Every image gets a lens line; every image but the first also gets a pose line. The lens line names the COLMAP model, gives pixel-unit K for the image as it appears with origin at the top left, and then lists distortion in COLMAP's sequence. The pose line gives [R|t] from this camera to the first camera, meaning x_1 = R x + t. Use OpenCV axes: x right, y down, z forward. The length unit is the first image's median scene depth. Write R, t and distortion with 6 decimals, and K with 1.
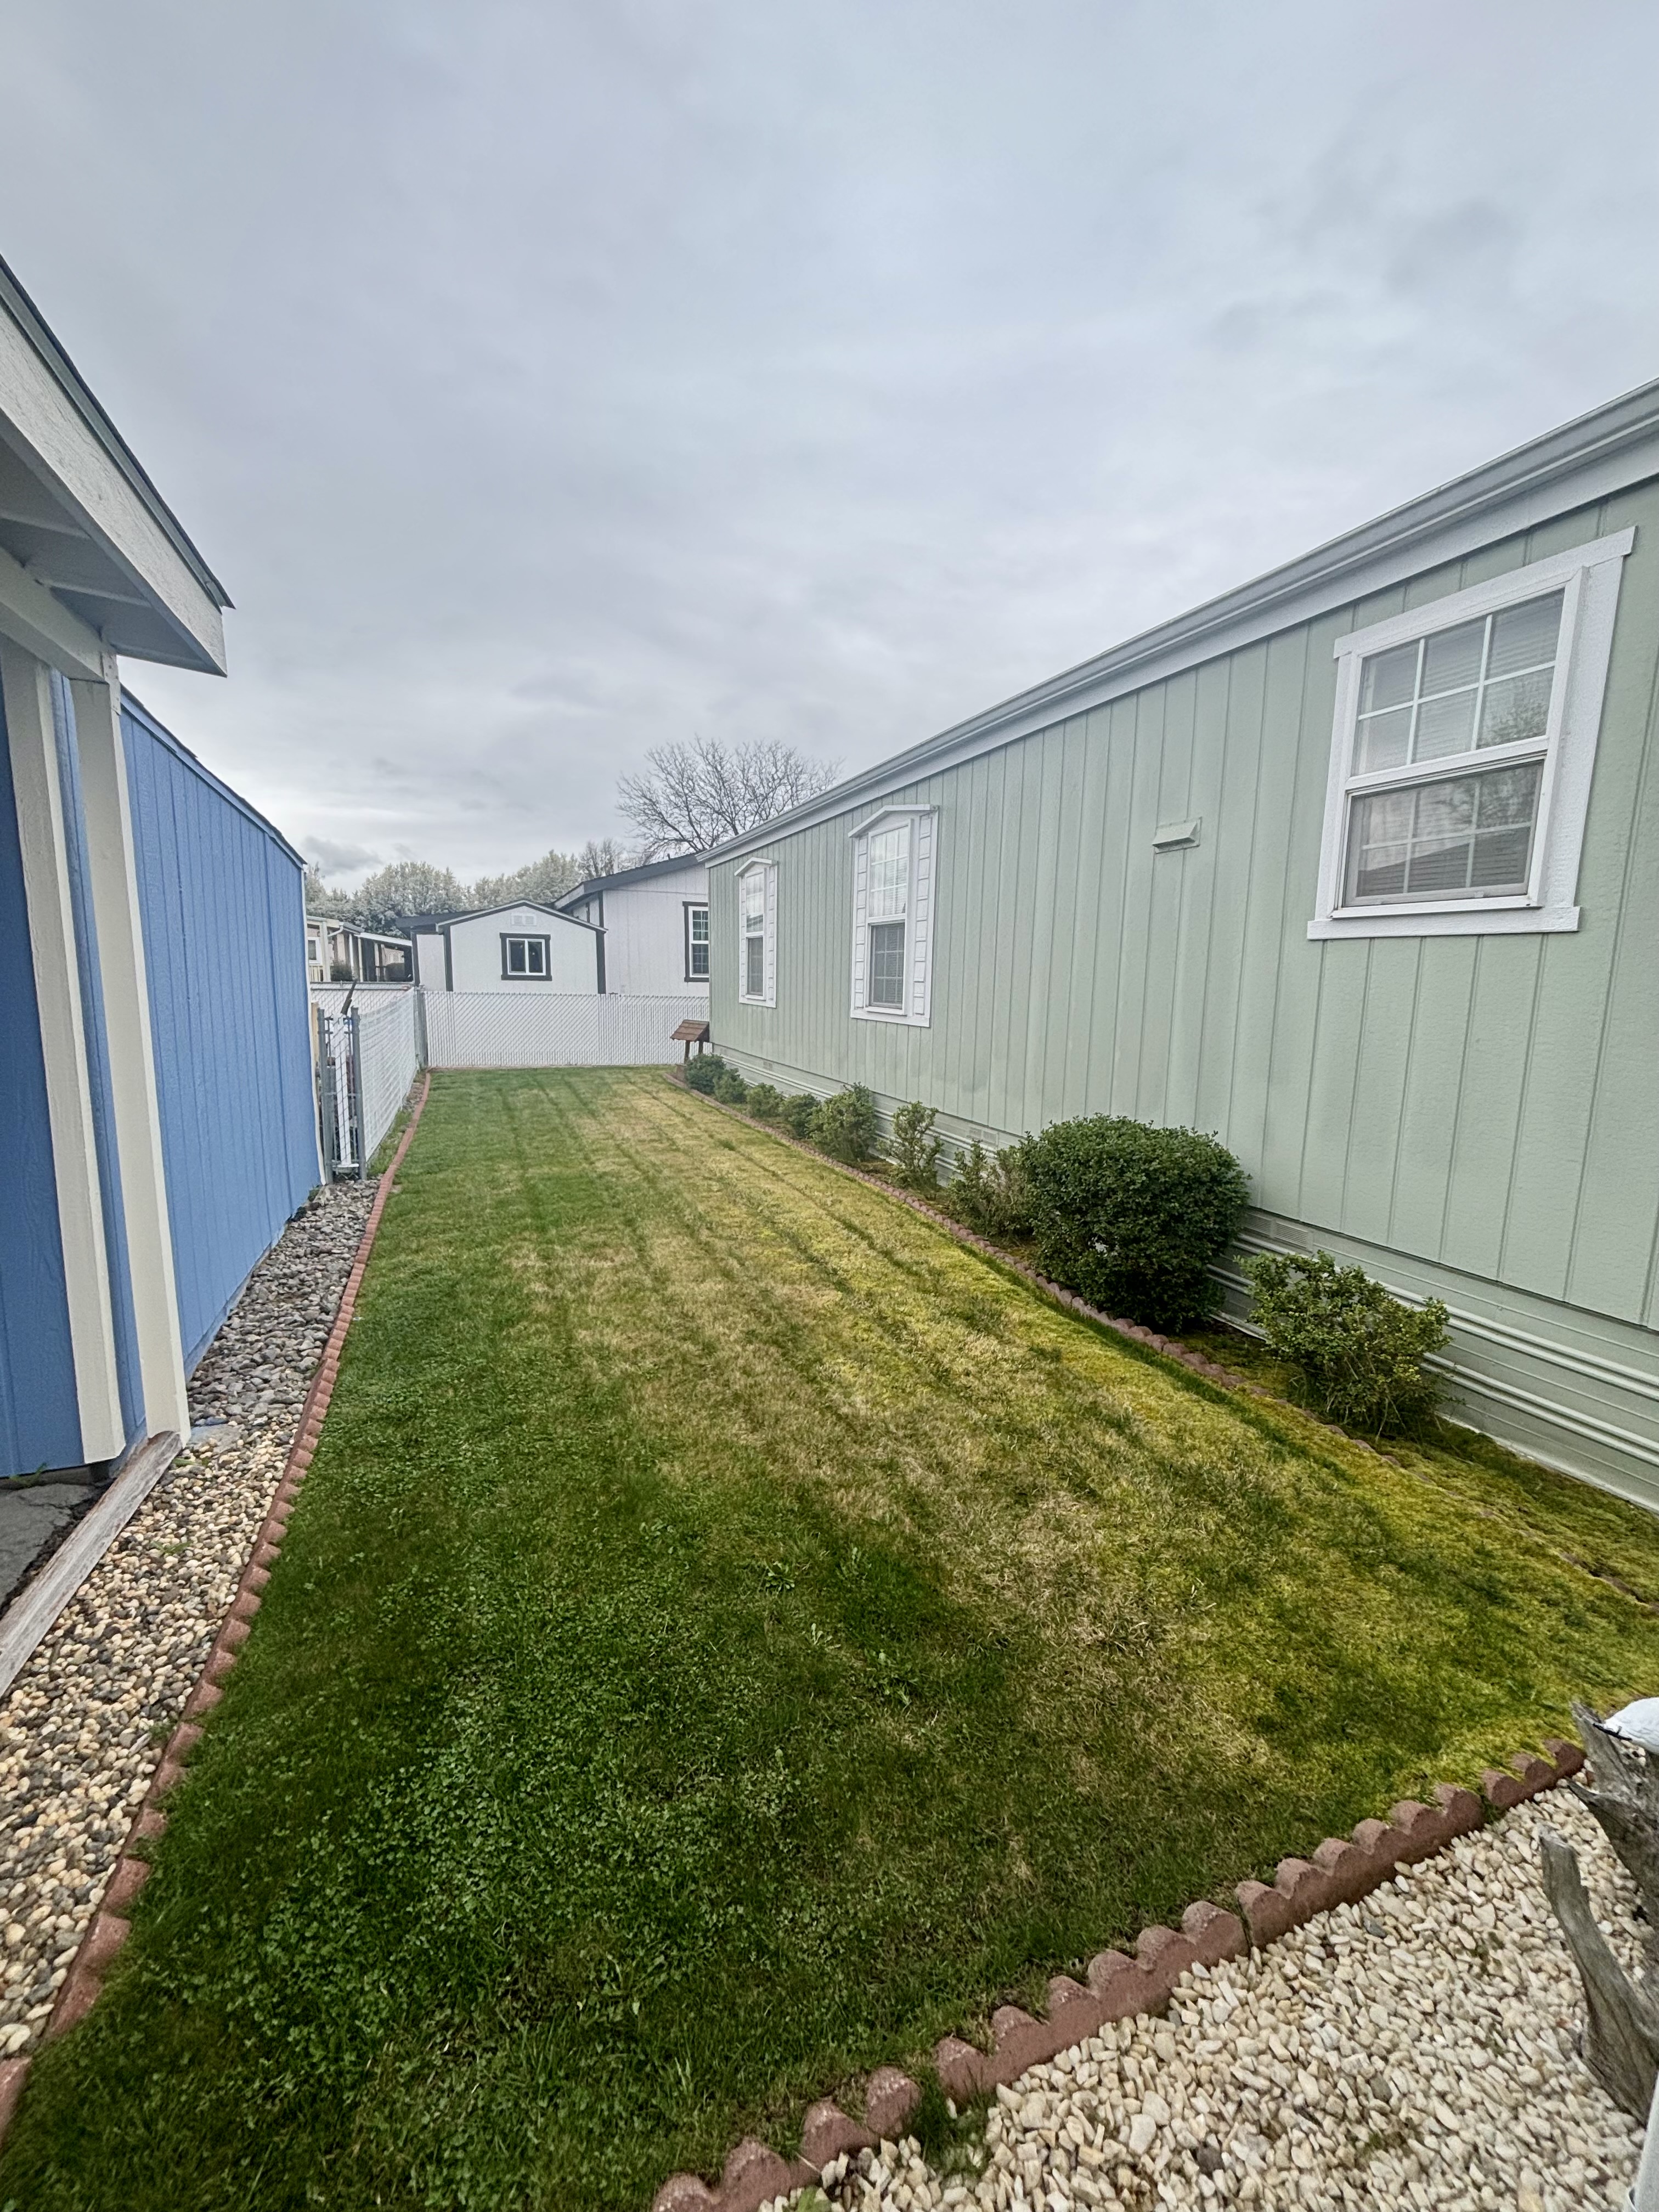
lens RADIAL K [[895.3, 0, 829.5], [0, 895.3, 1106.0], [0, 0, 1]] dist [-0.001409, -0.000098]
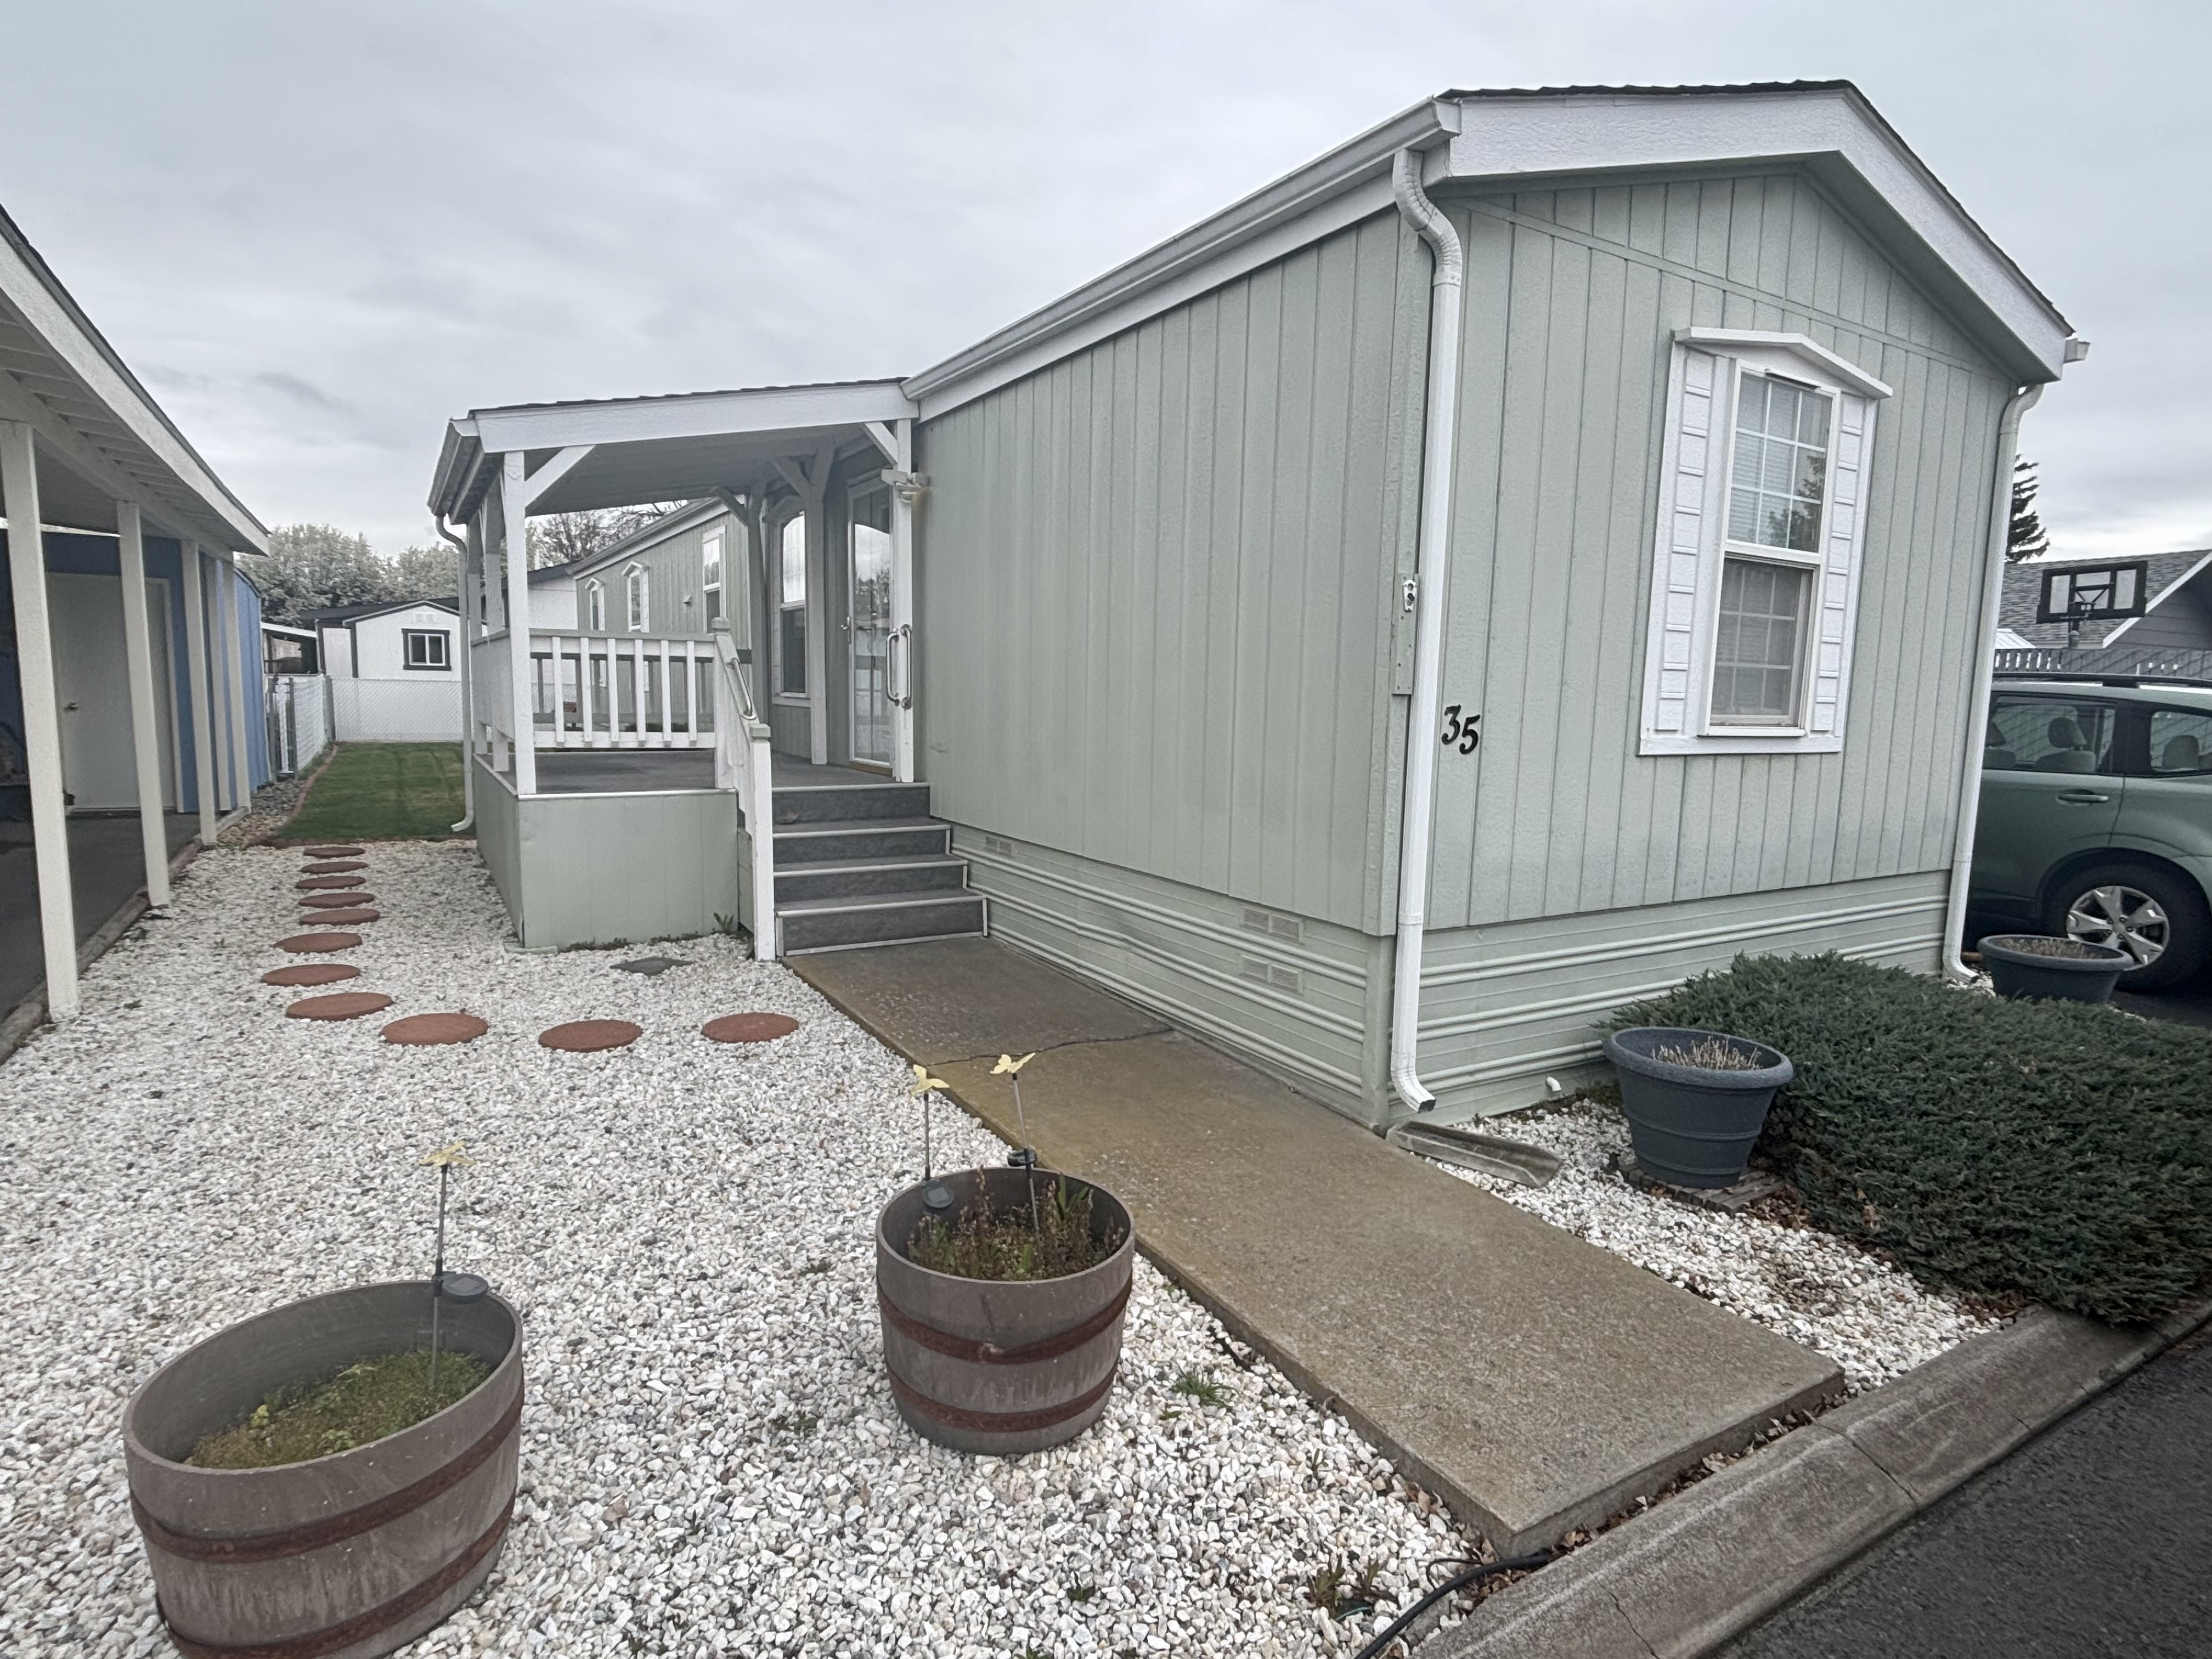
lens RADIAL K [[1205.1, 0, 1106.0], [0, 1205.1, 829.5], [0, 0, 1]] dist [-0.015143, 0.009818]
pose [[0.988474, -0.014407, 0.150706, 0.283760], [0.017509, 0.999661, -0.019277, 0.108298], [-0.150377, 0.021693, 0.988391, -0.643435]]
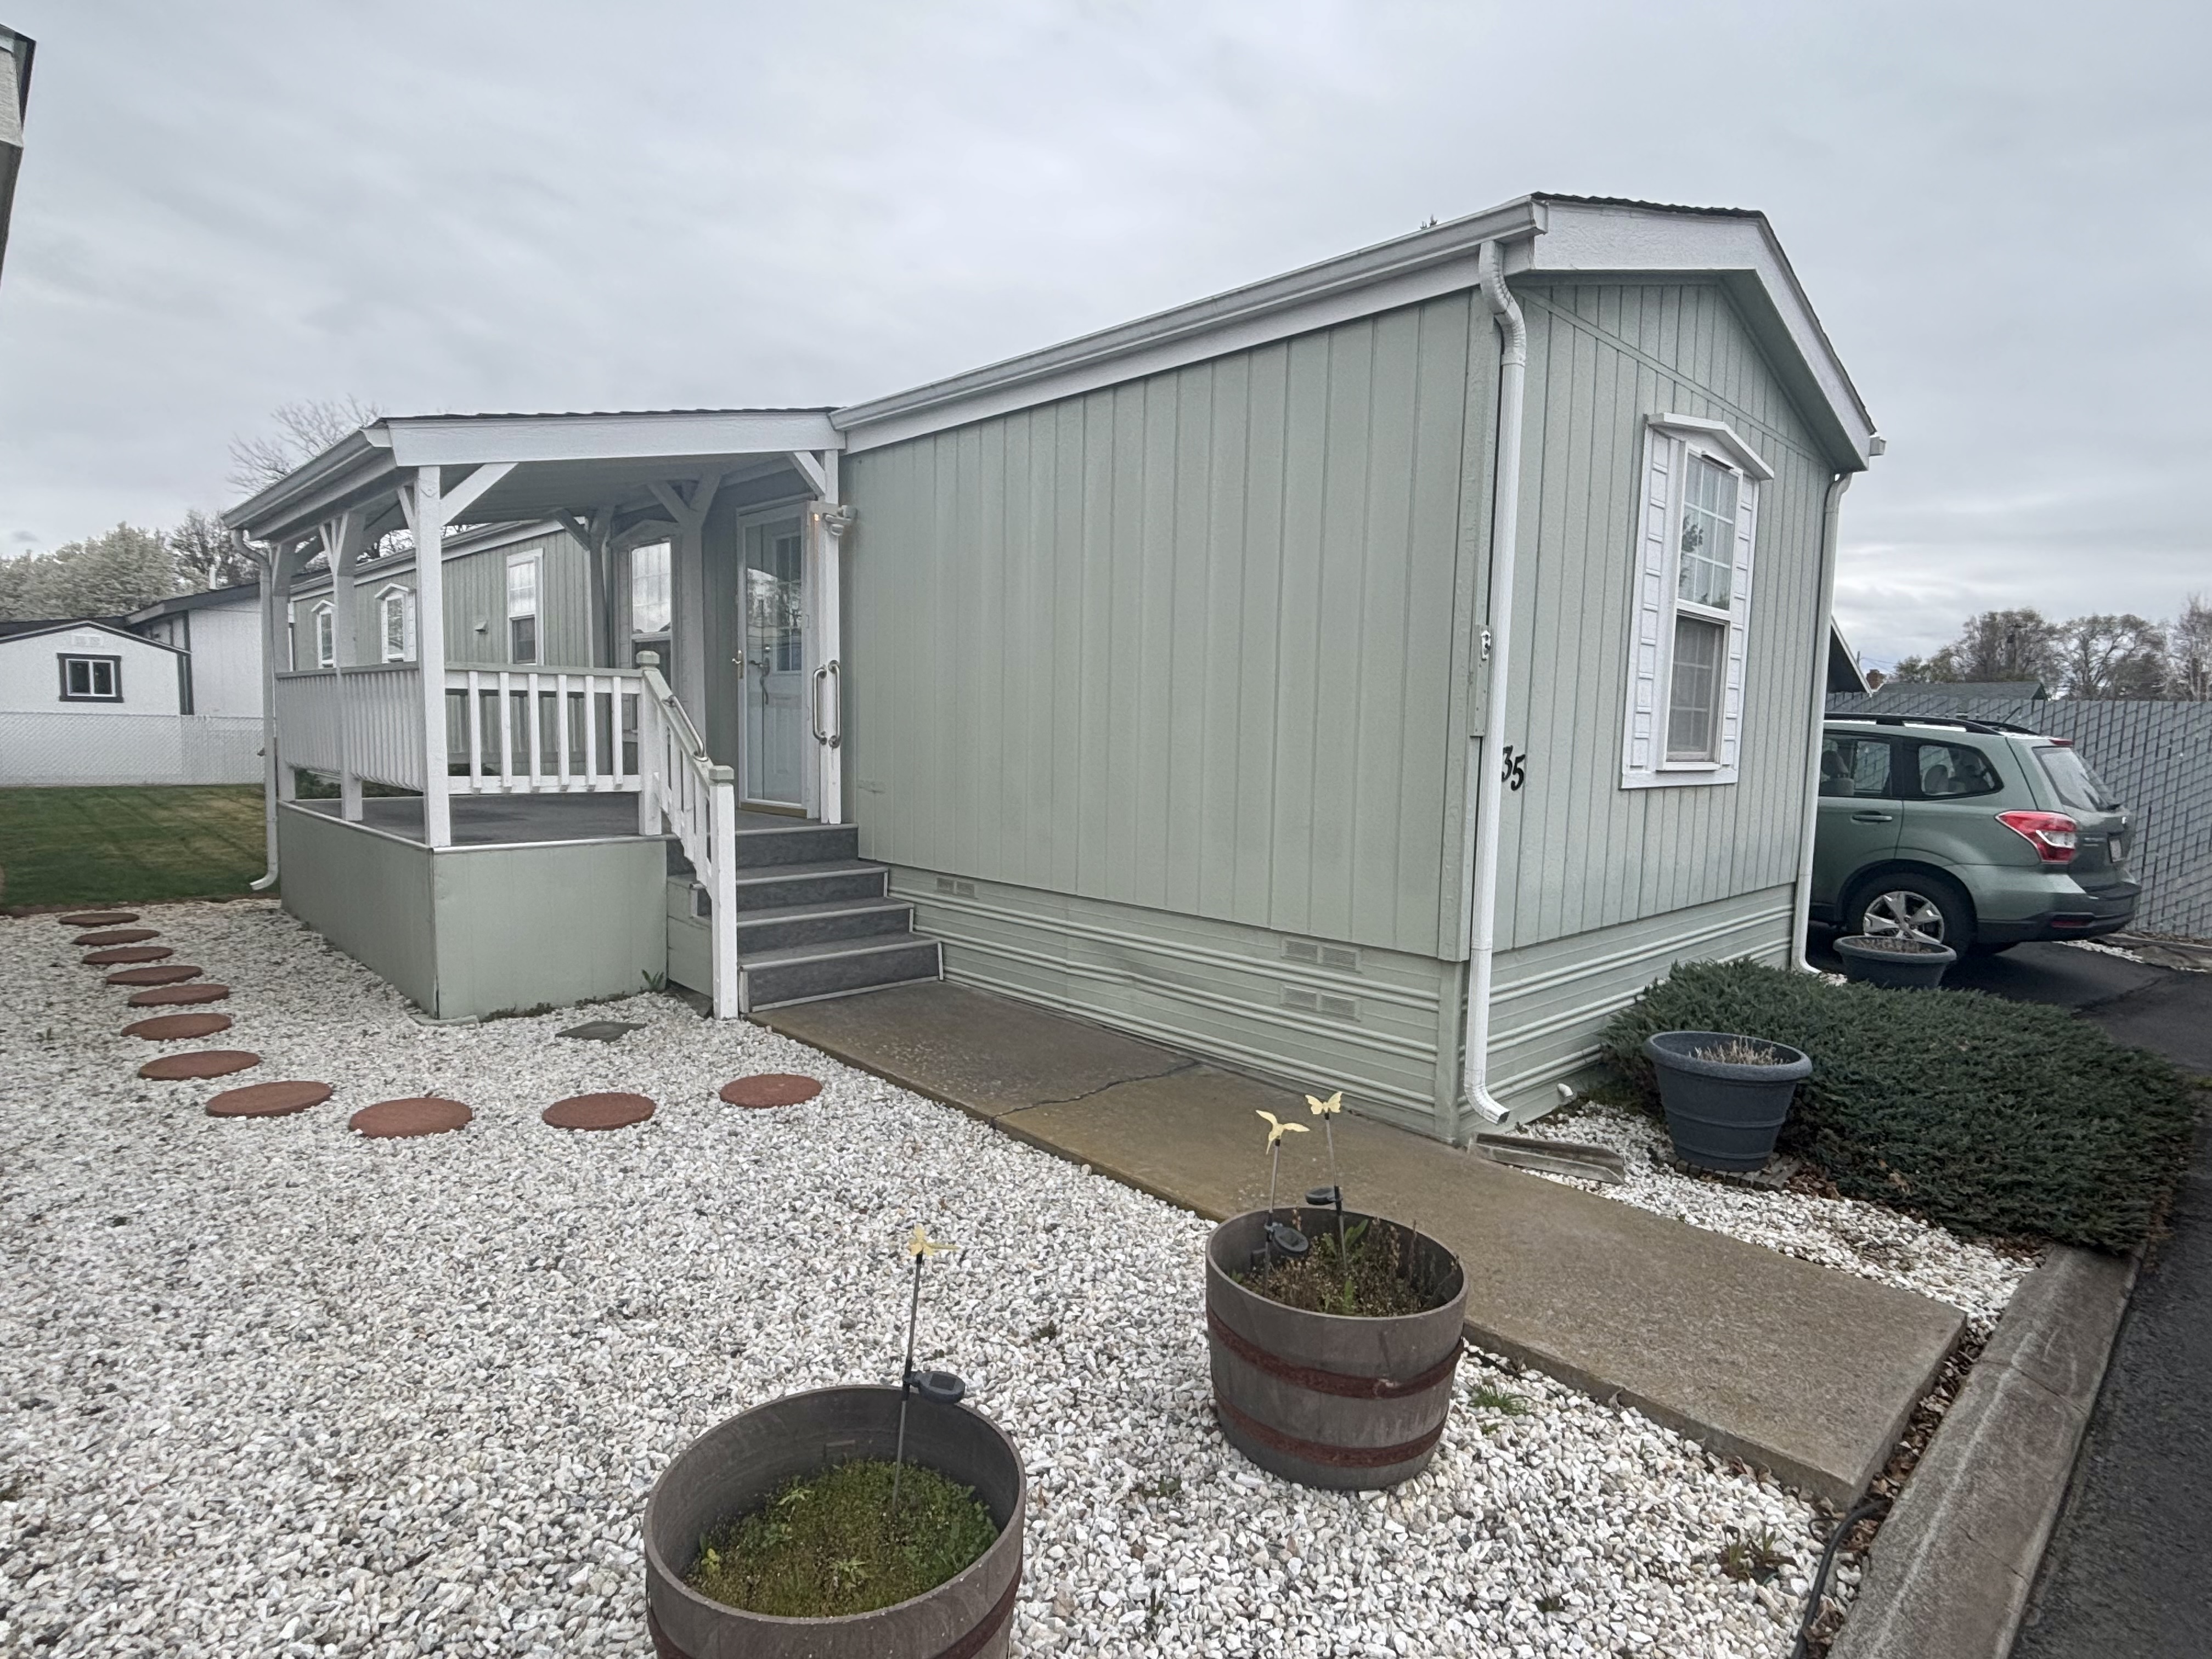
lens RADIAL K [[1205.1, 0, 1106.0], [0, 1205.1, 829.5], [0, 0, 1]] dist [-0.015143, 0.009818]
pose [[0.926449, -0.030544, 0.375179, 0.194049], [0.048380, 0.998098, -0.038210, 0.103108], [-0.373298, 0.053551, 0.926165, -0.621768]]
